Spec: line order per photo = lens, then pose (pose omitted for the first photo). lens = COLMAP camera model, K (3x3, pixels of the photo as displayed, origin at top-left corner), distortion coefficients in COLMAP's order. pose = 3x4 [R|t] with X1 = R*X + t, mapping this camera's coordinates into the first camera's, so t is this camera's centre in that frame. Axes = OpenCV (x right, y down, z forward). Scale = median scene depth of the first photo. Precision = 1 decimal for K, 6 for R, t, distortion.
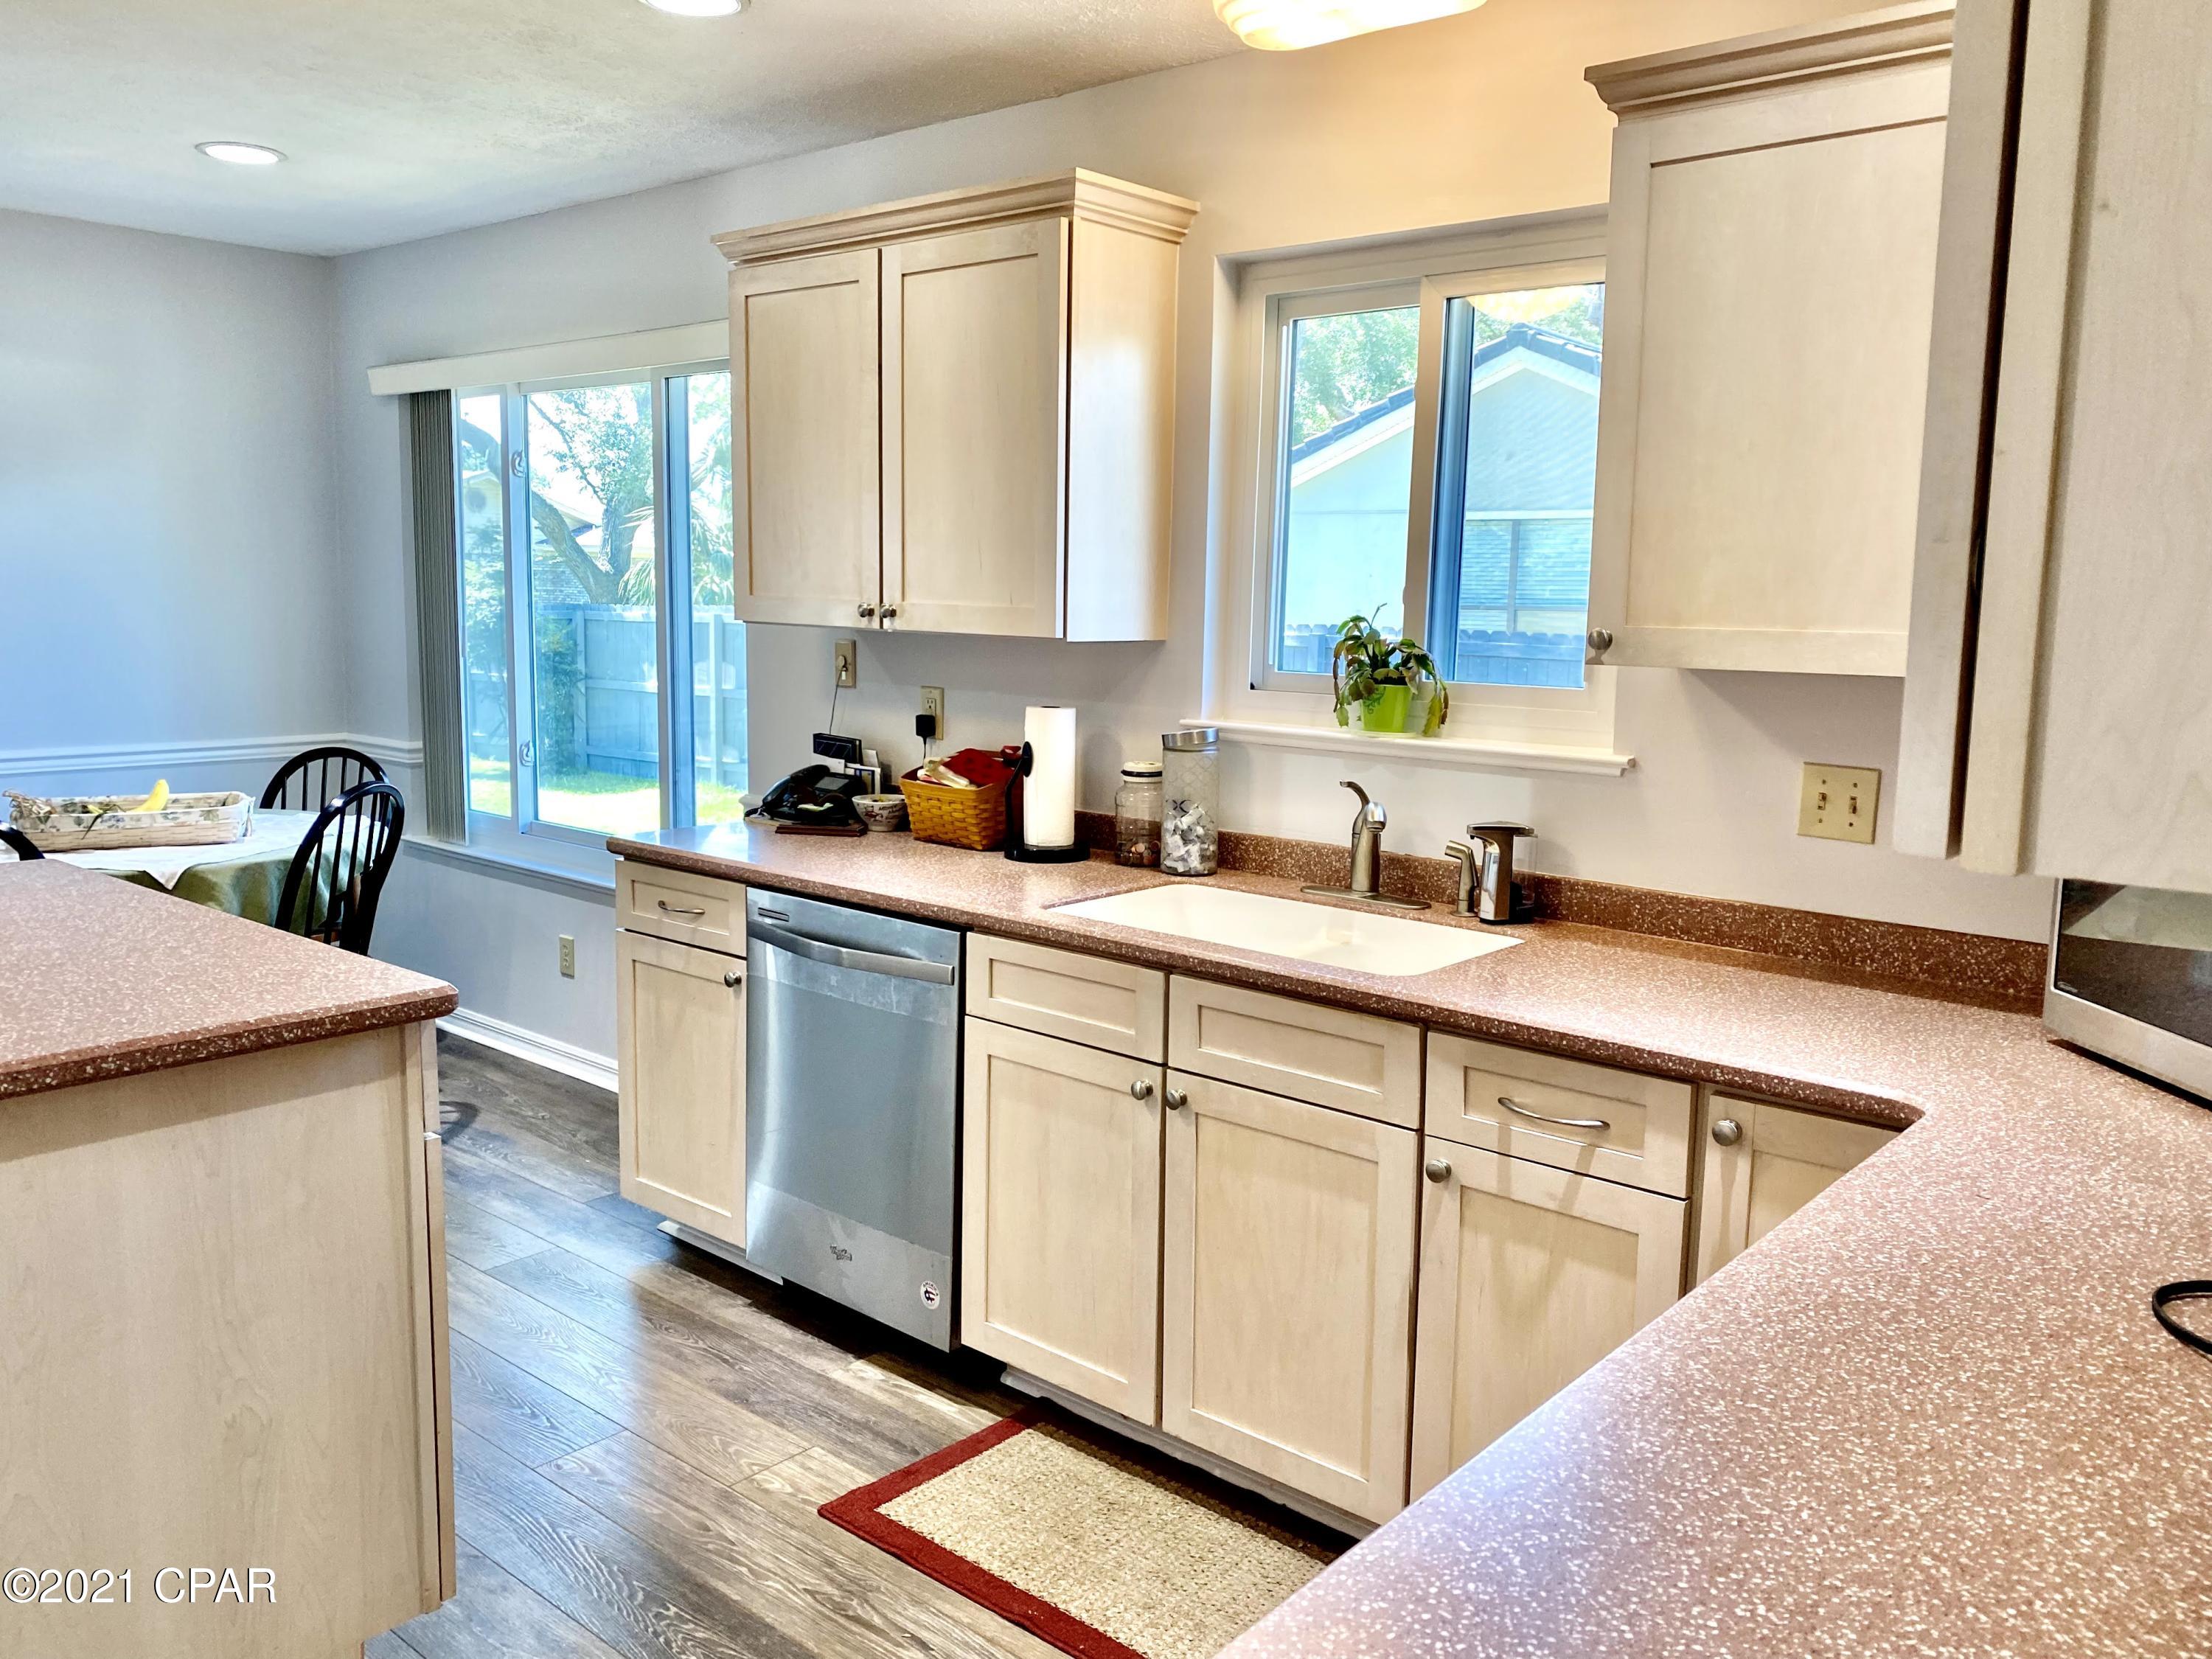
lens RADIAL K [[1715.7, 0, 1106.9], [0, 1715.7, 832.4], [0, 0, 1]] dist [0.050239, -0.051429]
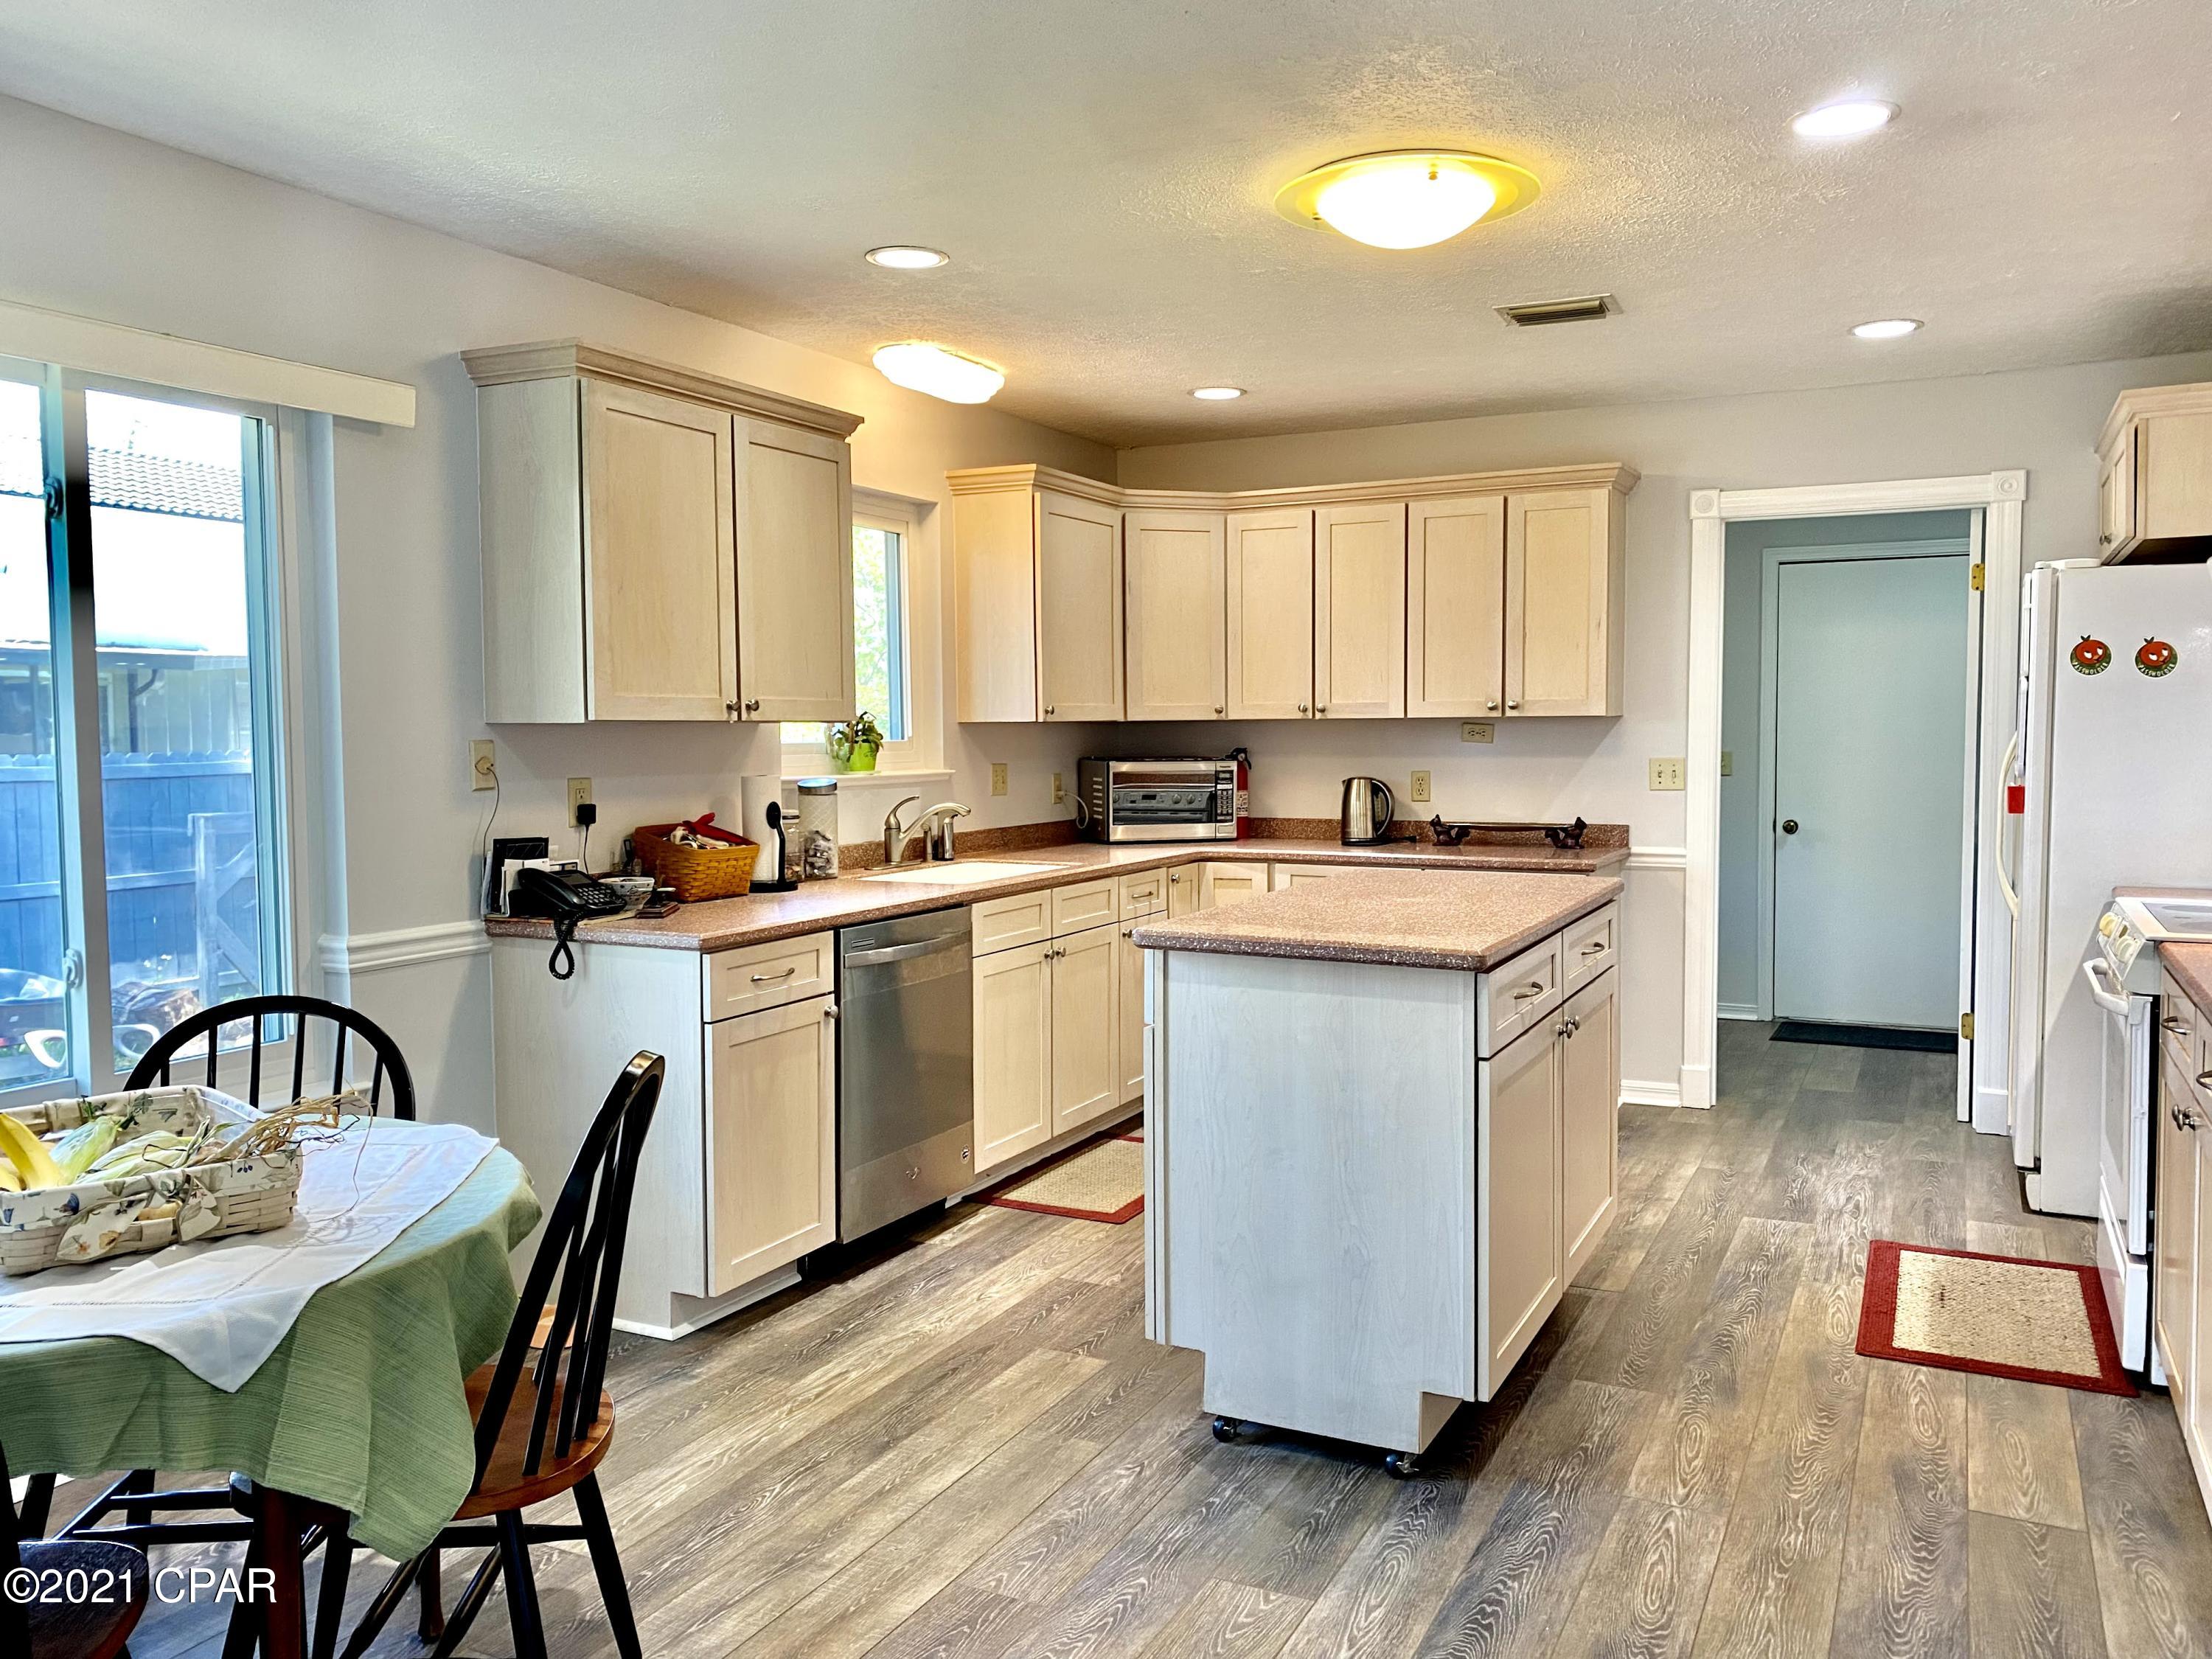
lens RADIAL K [[1715.7, 0, 1131.4], [0, 1715.7, 844.7], [0, 0, 1]] dist [0.050239, -0.051429]
pose [[-0.266940, -0.089442, 0.959554, -1.471332], [0.136003, 0.982223, 0.129390, -0.162690], [-0.954068, 0.165042, -0.250030, 1.125276]]
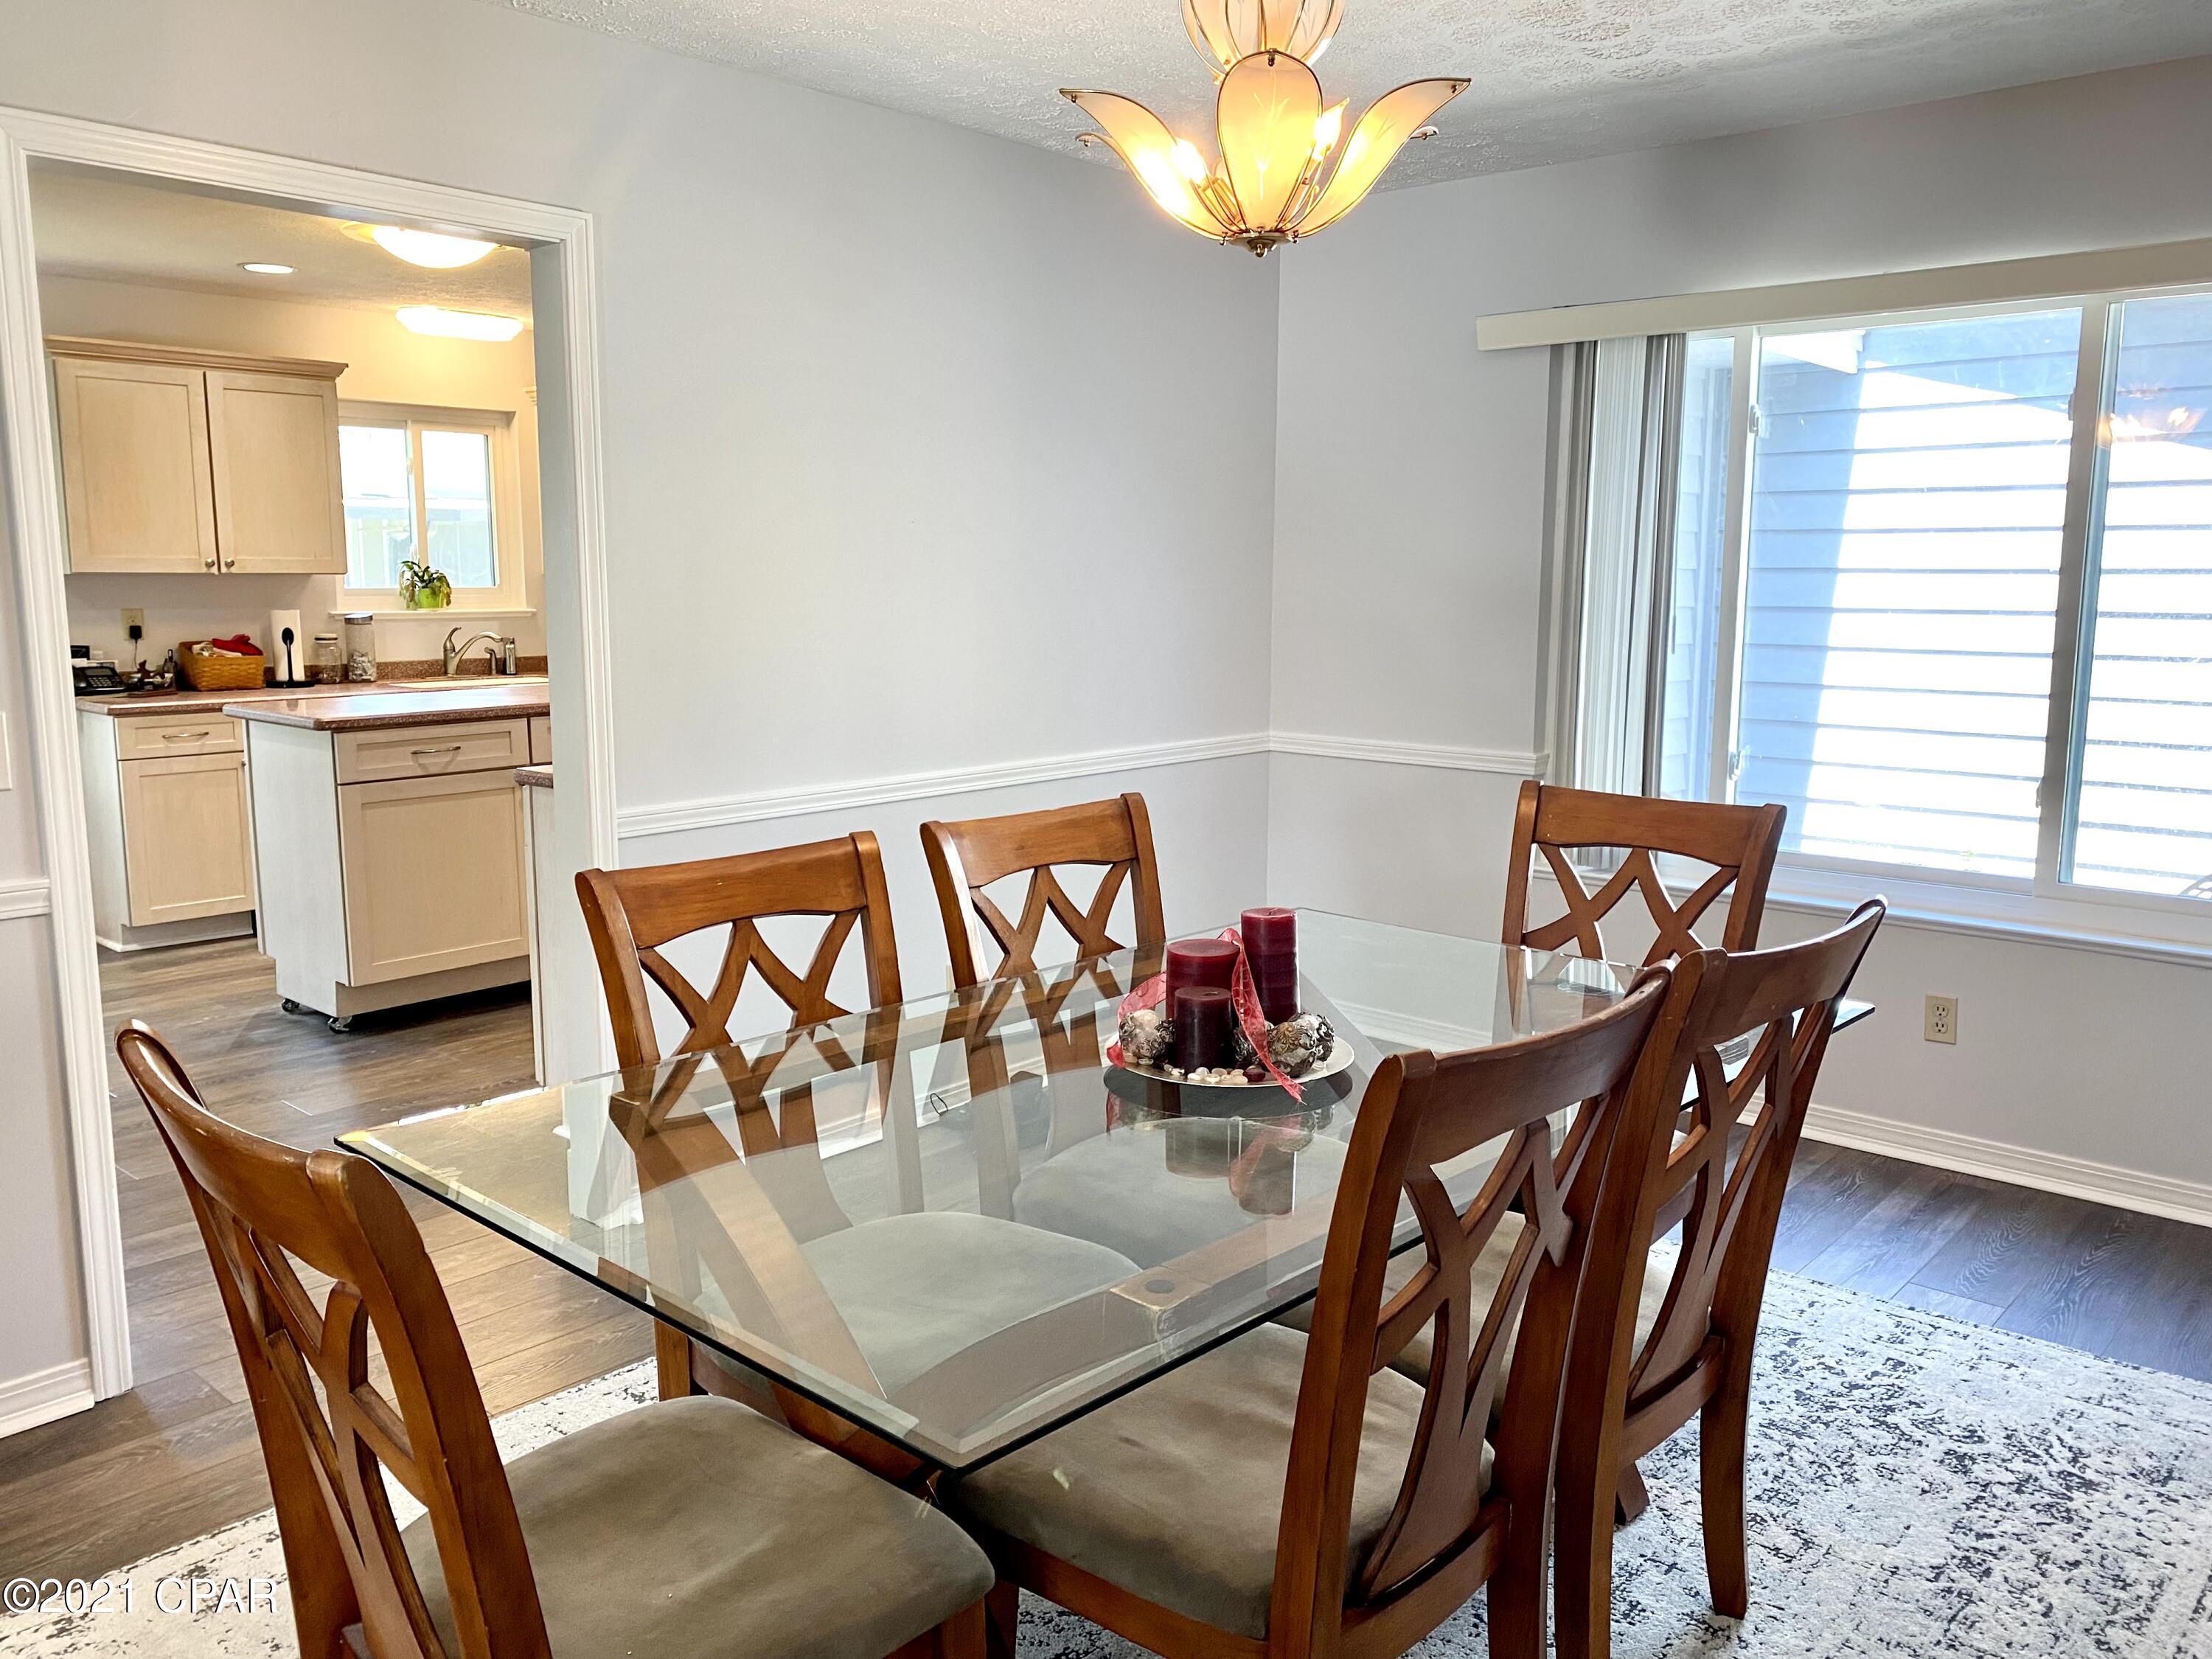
lens RADIAL K [[1715.7, 0, 1100.7], [0, 1715.7, 841.1], [0, 0, 1]] dist [0.050239, -0.051429]
pose [[0.002362, -0.177949, 0.984037, -2.169512], [0.137010, 0.974817, 0.175953, -0.037228], [-0.990567, 0.134407, 0.026684, 0.044510]]
